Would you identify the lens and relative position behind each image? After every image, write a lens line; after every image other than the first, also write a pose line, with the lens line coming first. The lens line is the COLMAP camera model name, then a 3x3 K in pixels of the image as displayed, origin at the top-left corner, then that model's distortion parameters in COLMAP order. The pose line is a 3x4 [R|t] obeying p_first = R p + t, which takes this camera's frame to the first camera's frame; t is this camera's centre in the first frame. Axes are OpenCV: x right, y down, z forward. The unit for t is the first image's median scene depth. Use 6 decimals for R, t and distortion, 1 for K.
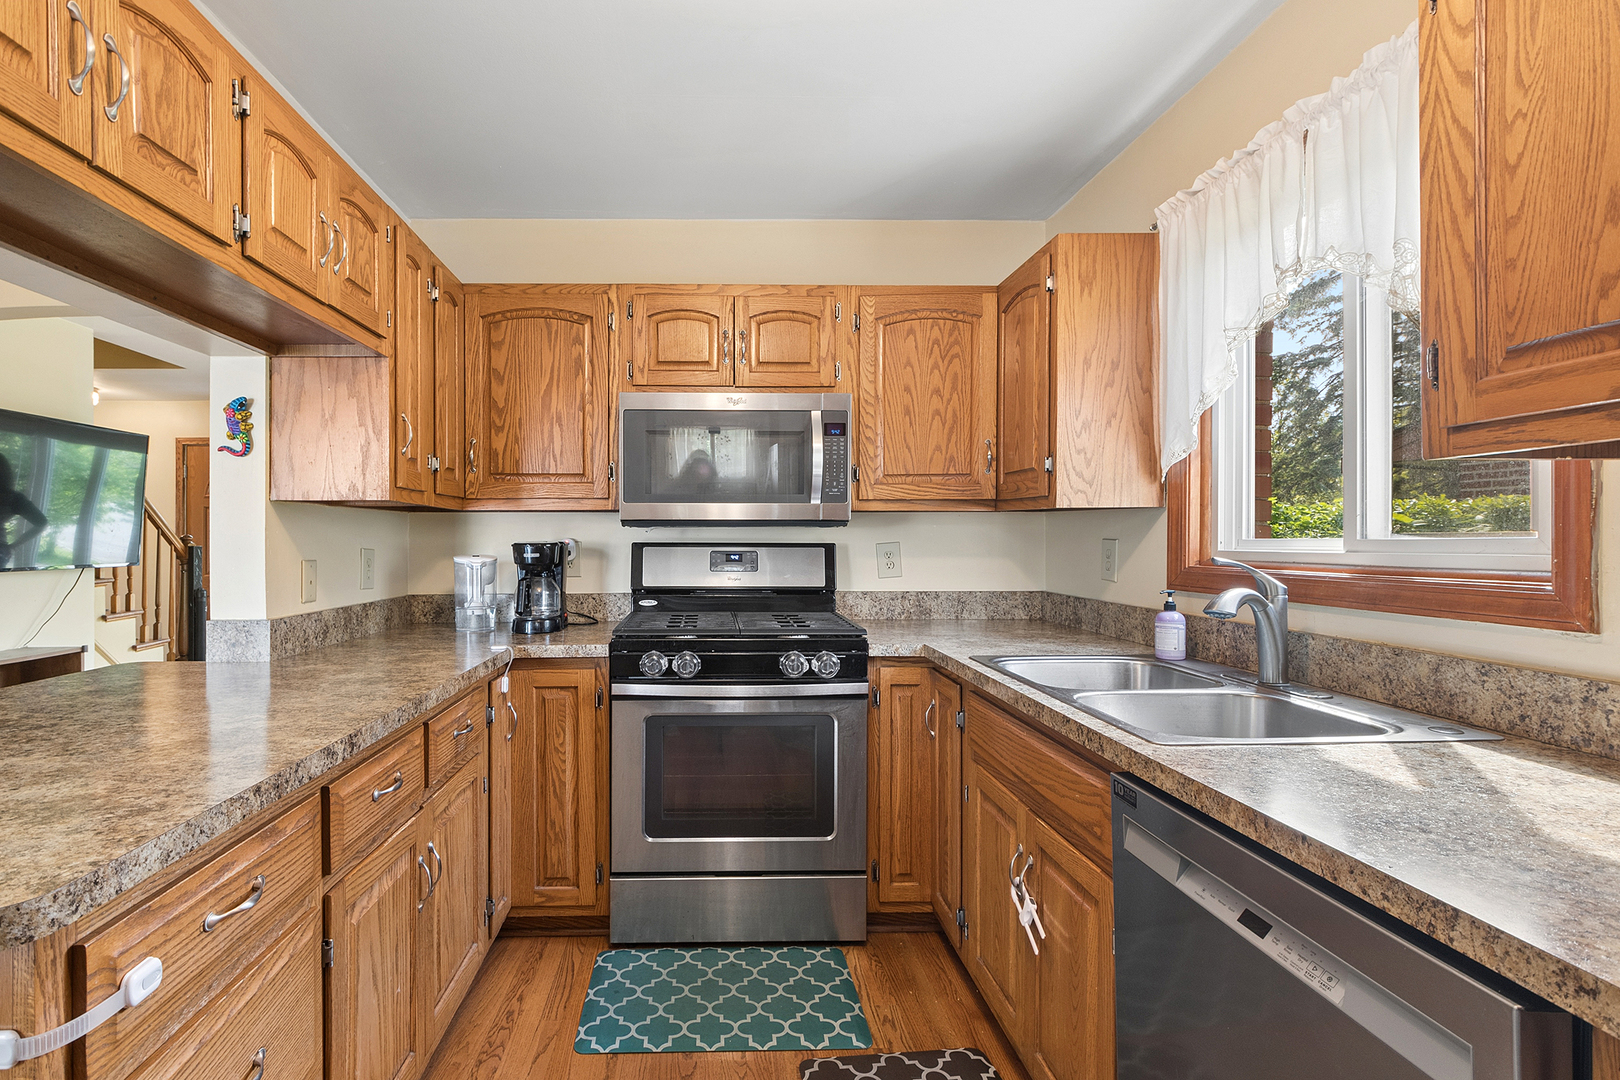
lens RADIAL K [[748.1, 0, 732.3], [0, 748.1, 542.9], [0, 0, 1]] dist [-0.000576, -0.000272]
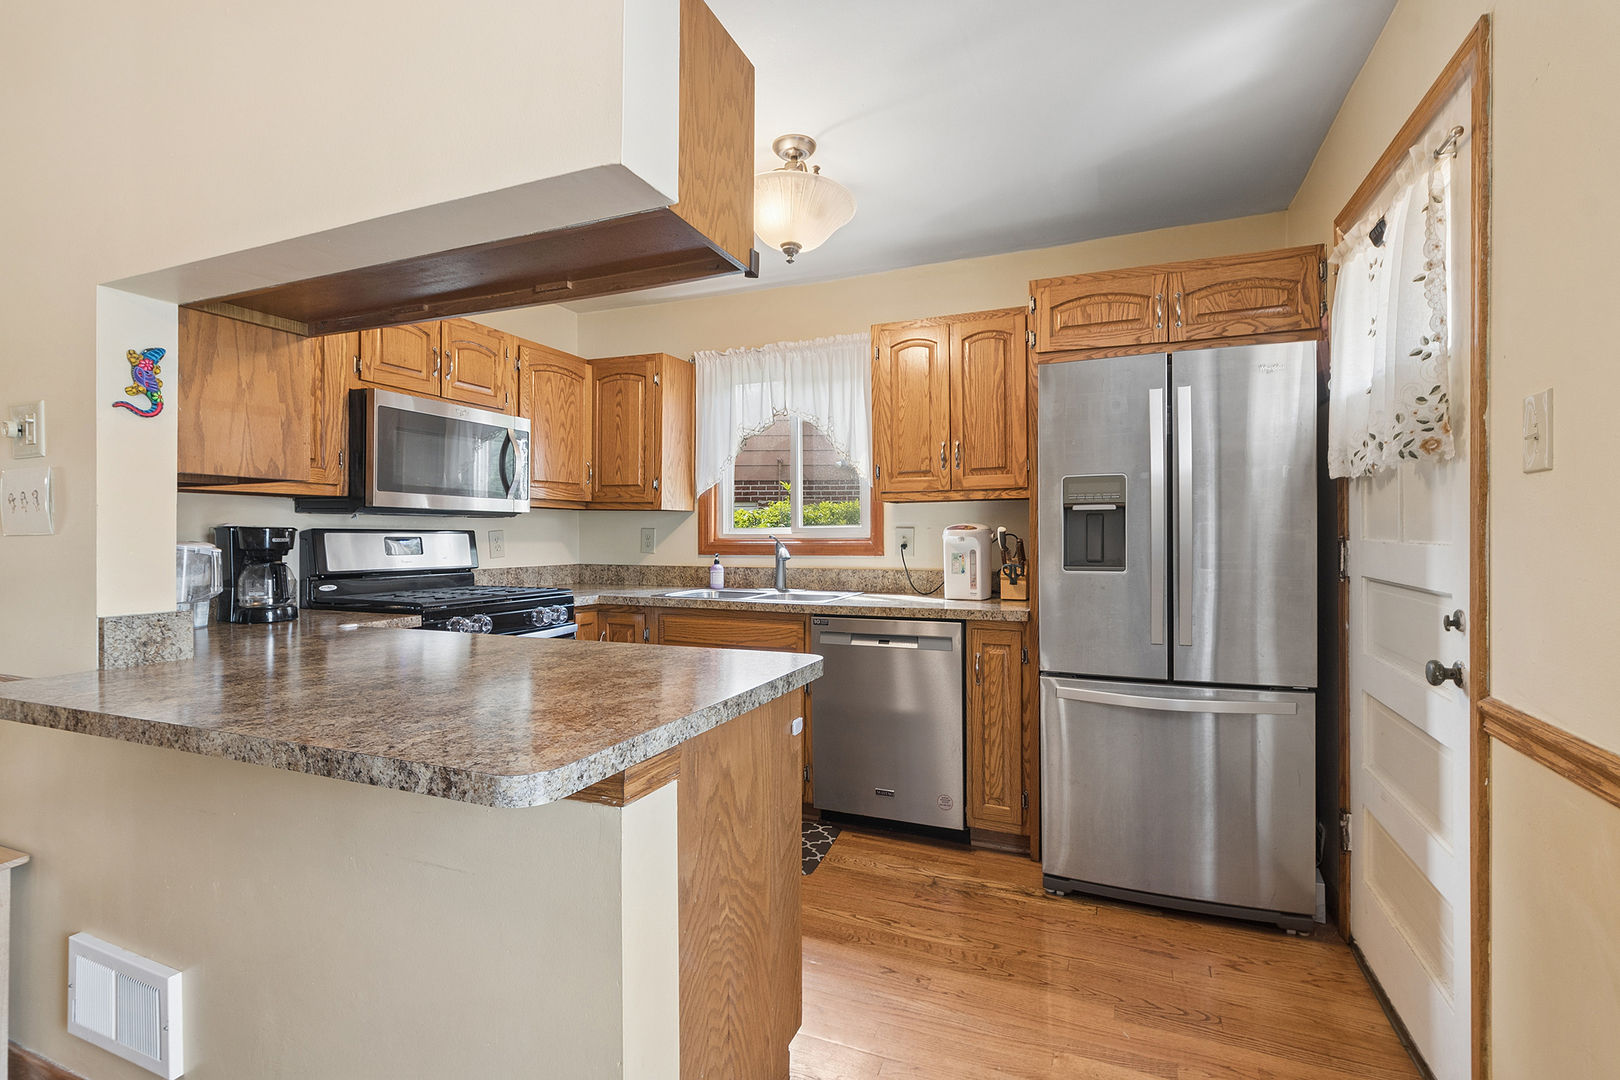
lens RADIAL K [[724.4, 0, 810.0], [0, 724.4, 540.0], [0, 0, 1]] dist [0.000550, -0.000108]
pose [[0.407059, -0.005636, 0.913384, -0.955949], [0.005628, 0.999977, 0.003662, 0.019445], [-0.913385, 0.003650, 0.407082, 0.000176]]
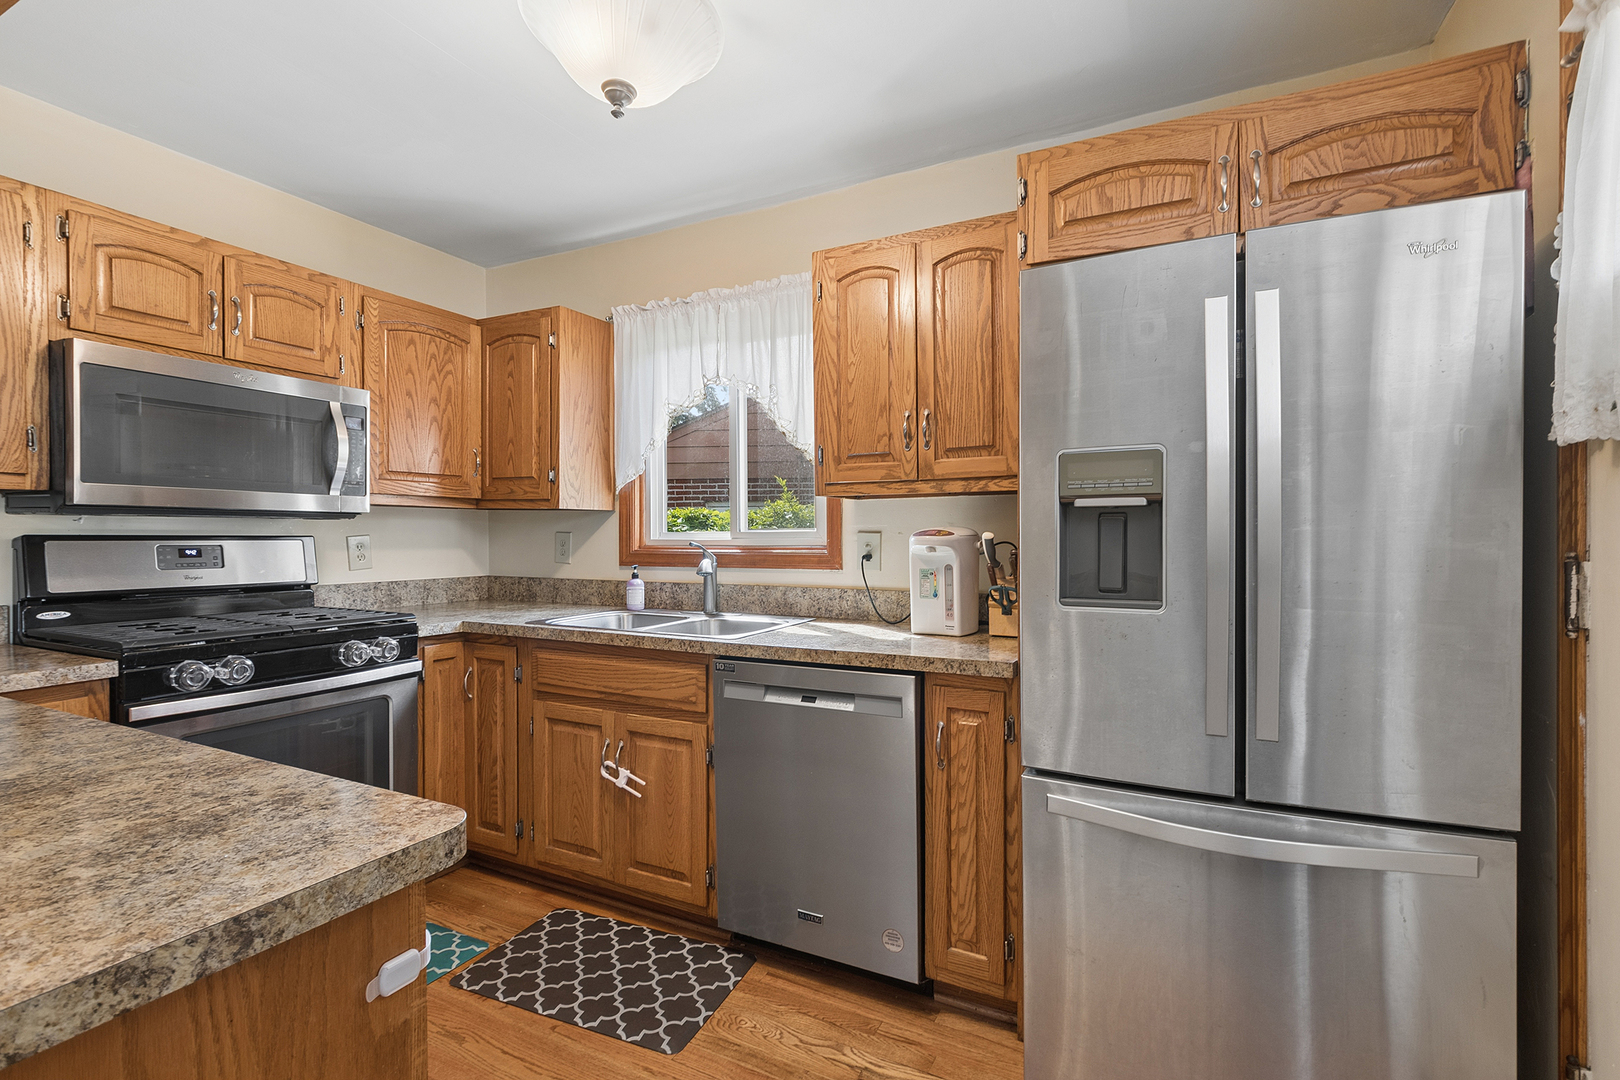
lens RADIAL K [[730.1, 0, 808.8], [0, 730.1, 544.5], [0, 0, 1]] dist [-0.001393, 0.000436]
pose [[0.474213, -0.010462, 0.880348, -0.508694], [0.005013, 0.999945, 0.009183, 0.008032], [-0.880396, 0.000059, 0.474240, -0.019979]]
